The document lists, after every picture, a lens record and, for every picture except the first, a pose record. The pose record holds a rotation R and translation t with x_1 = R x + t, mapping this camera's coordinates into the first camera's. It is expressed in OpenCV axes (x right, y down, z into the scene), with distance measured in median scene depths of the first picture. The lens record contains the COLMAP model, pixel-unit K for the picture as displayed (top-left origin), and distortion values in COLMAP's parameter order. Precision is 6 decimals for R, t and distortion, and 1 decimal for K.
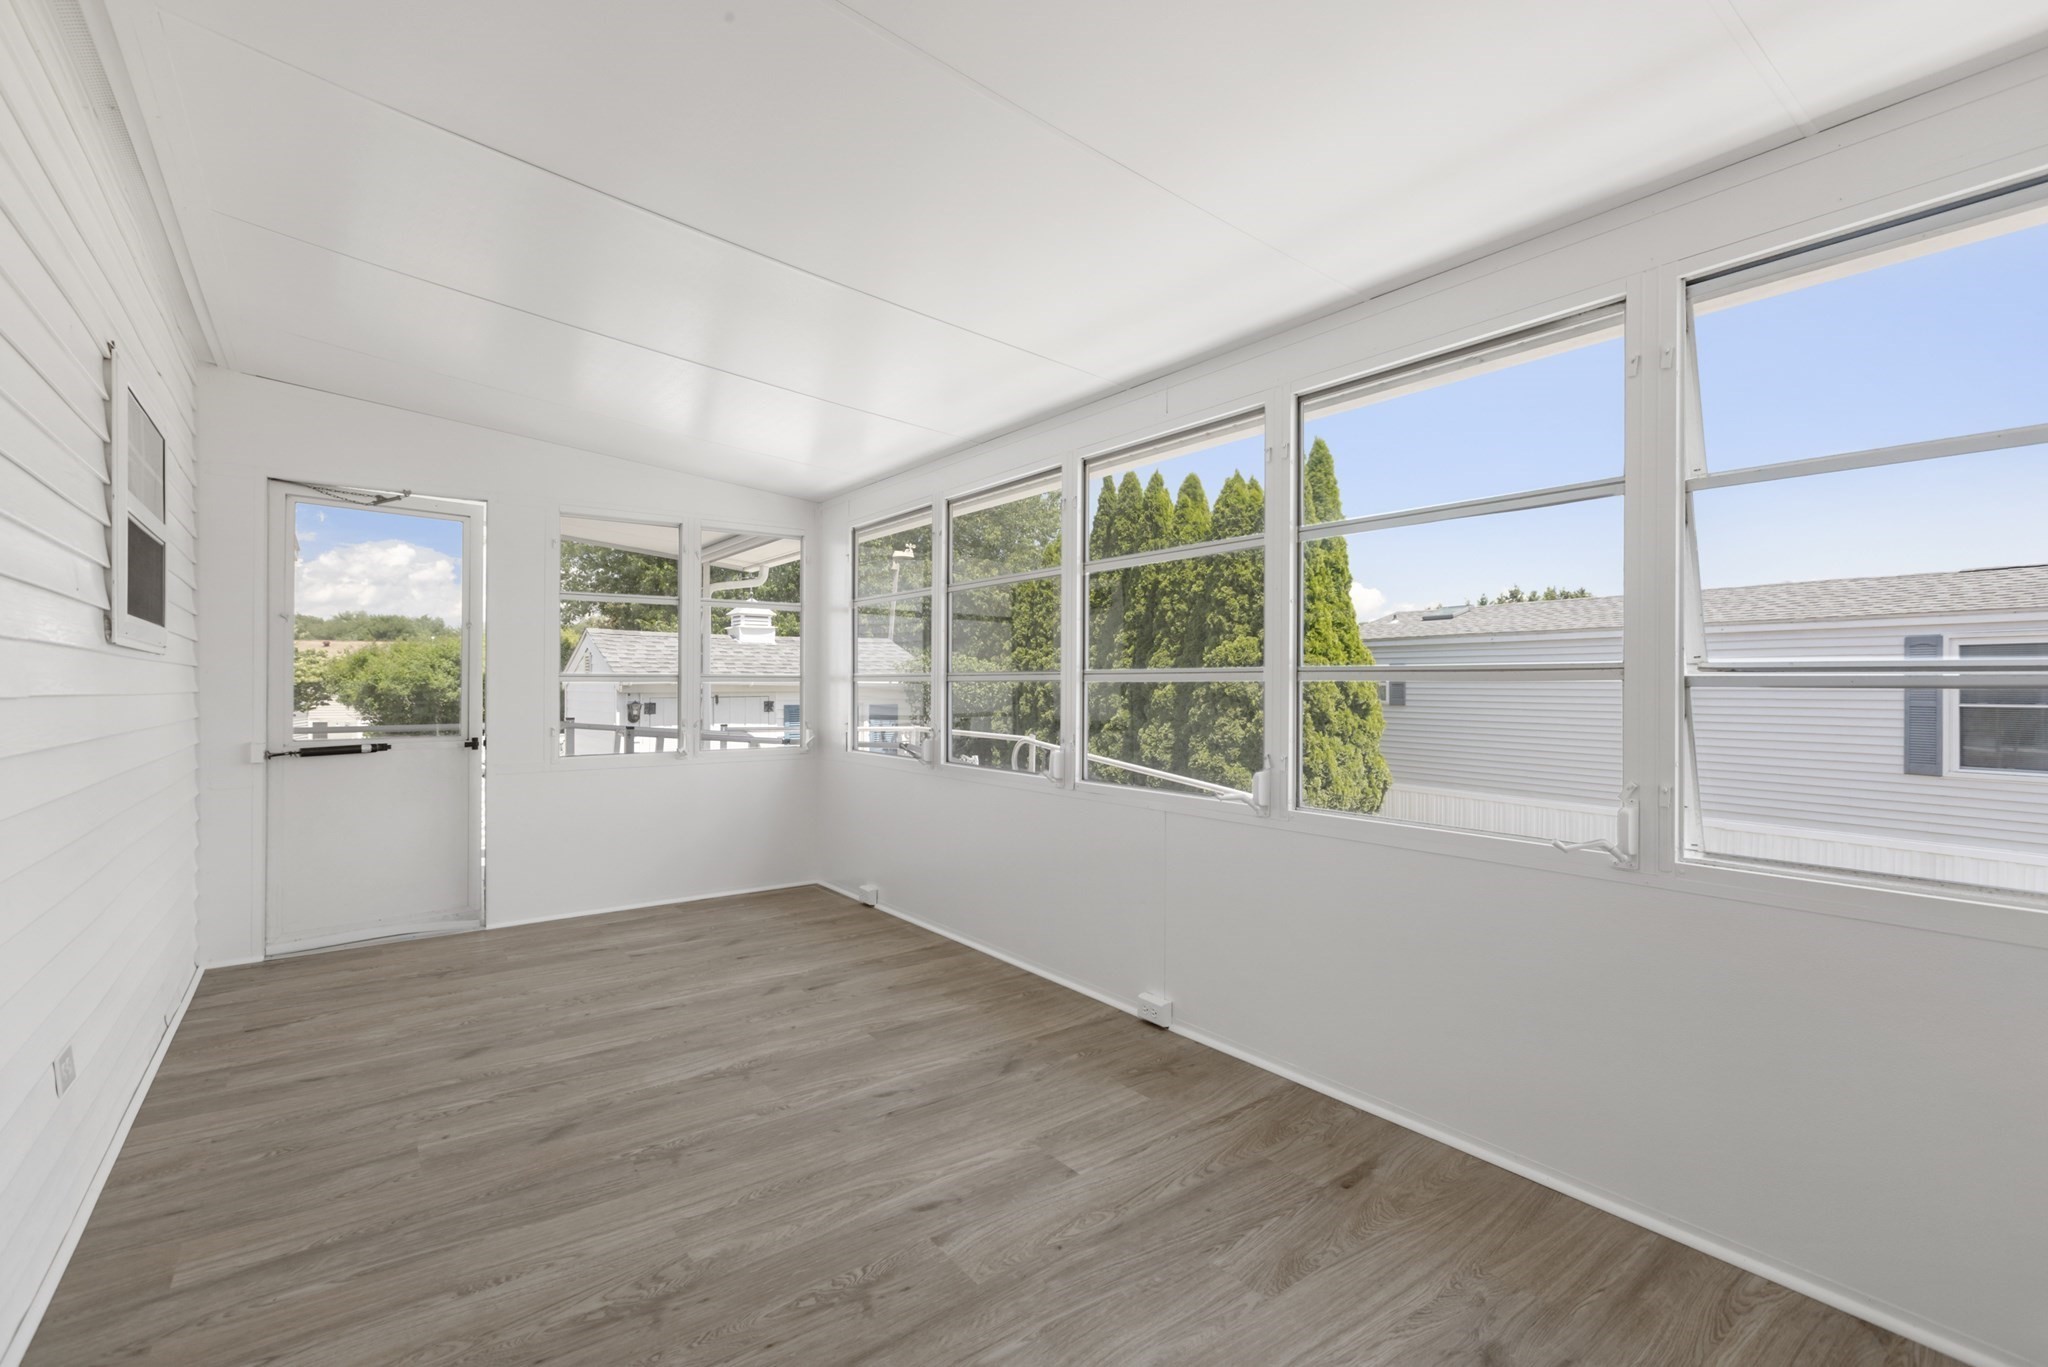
lens RADIAL K [[922.8, 0, 1026.7], [0, 922.8, 668.0], [0, 0, 1]] dist [0.000334, -0.000278]
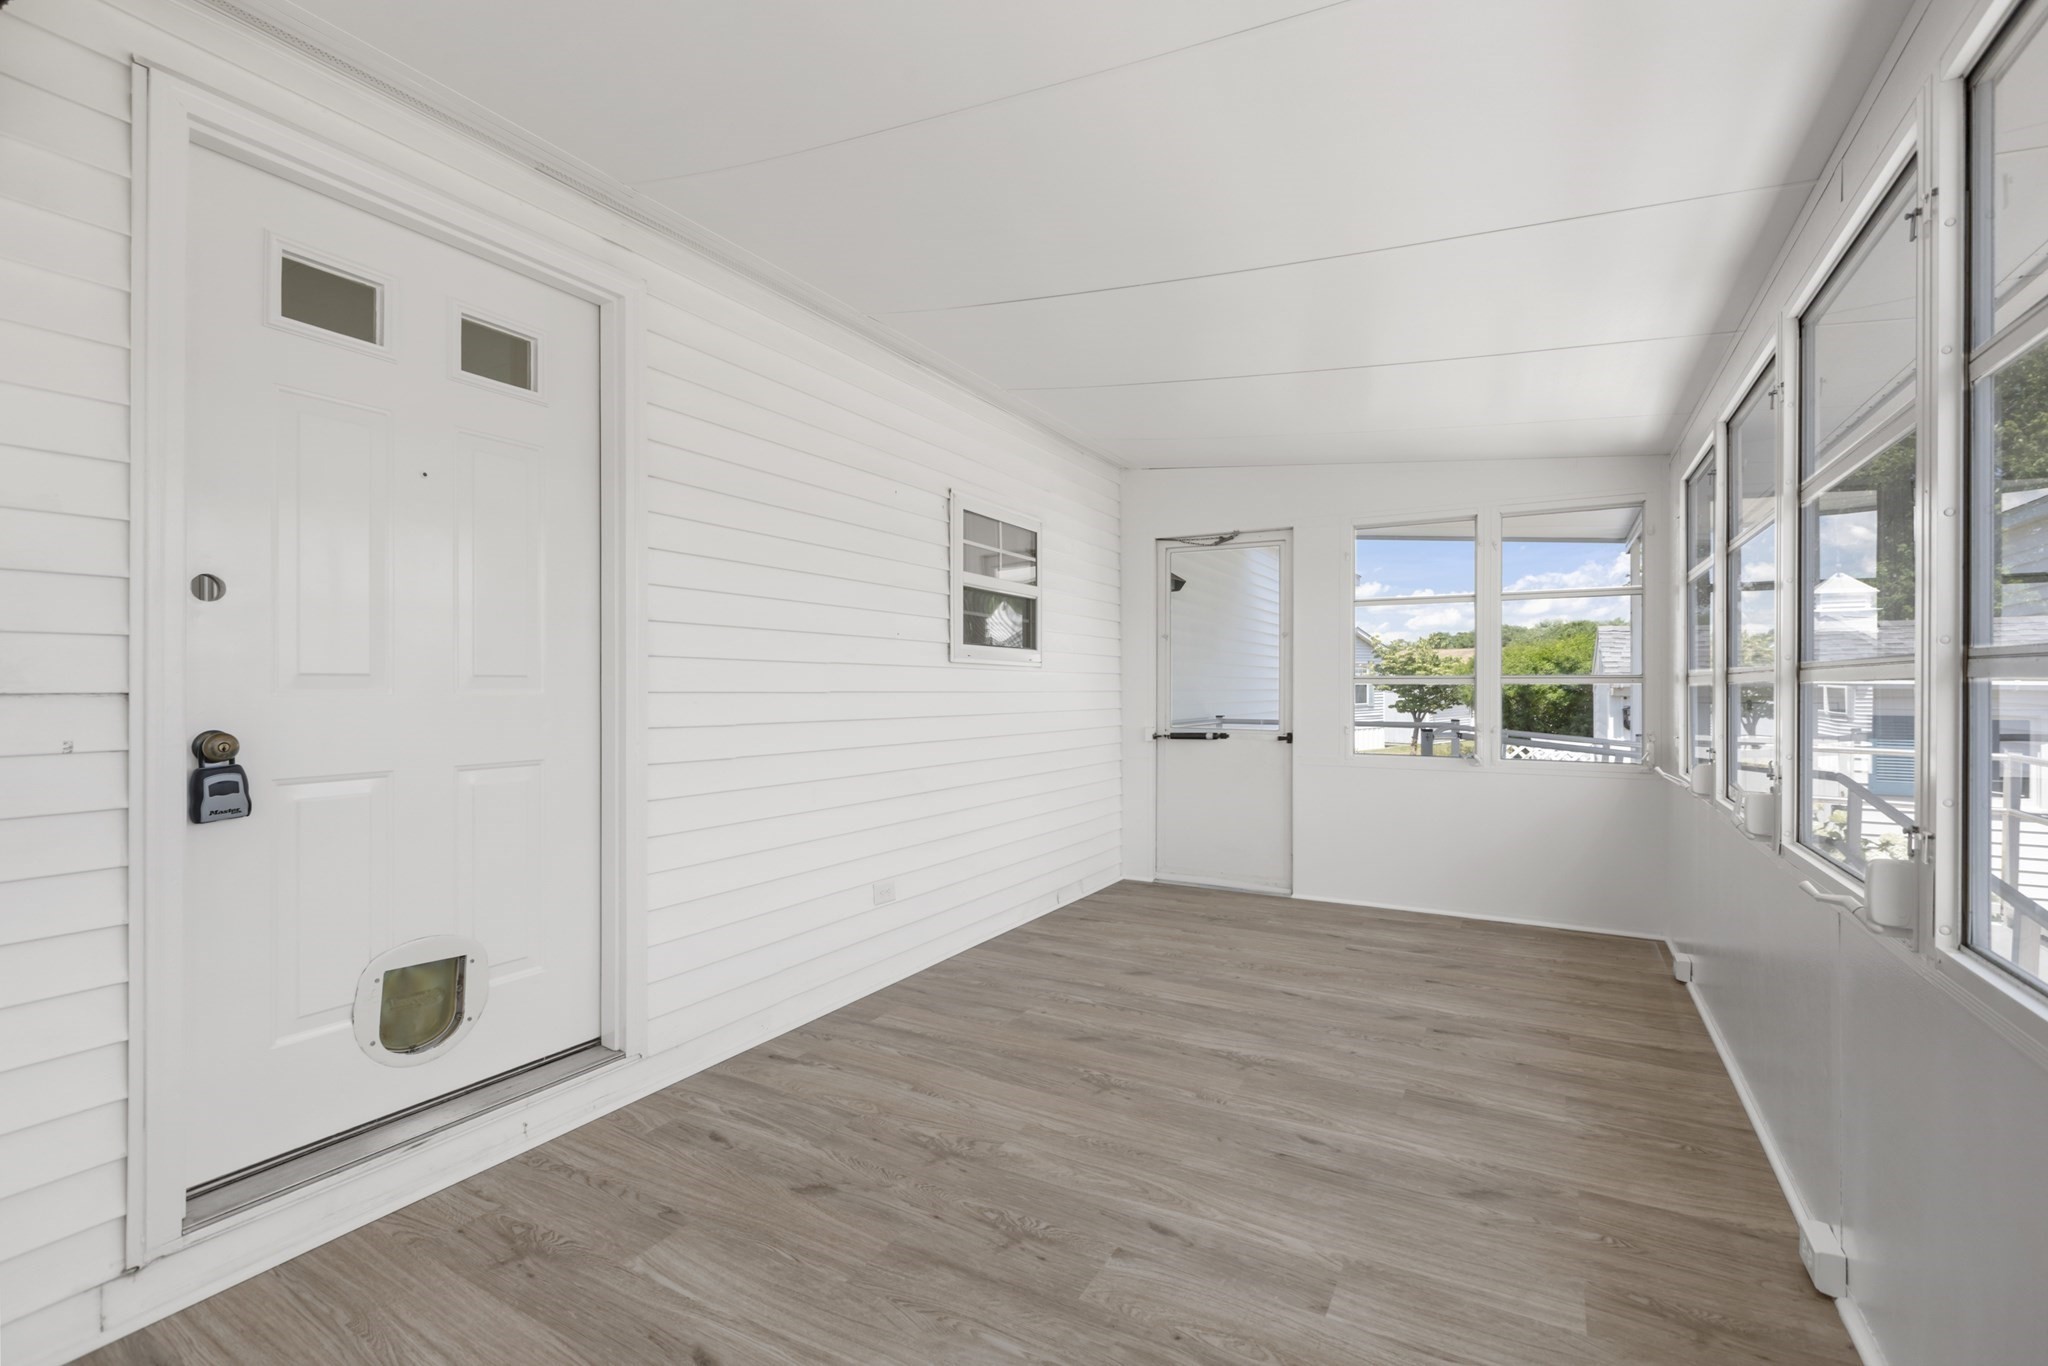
lens RADIAL K [[922.8, 0, 1027.2], [0, 922.8, 688.9], [0, 0, 1]] dist [0.000334, -0.000278]
pose [[0.386300, 0.003461, -0.922367, 0.526948], [0.015202, 0.999833, 0.010118, 0.006171], [0.922248, -0.017930, 0.386183, 0.371072]]
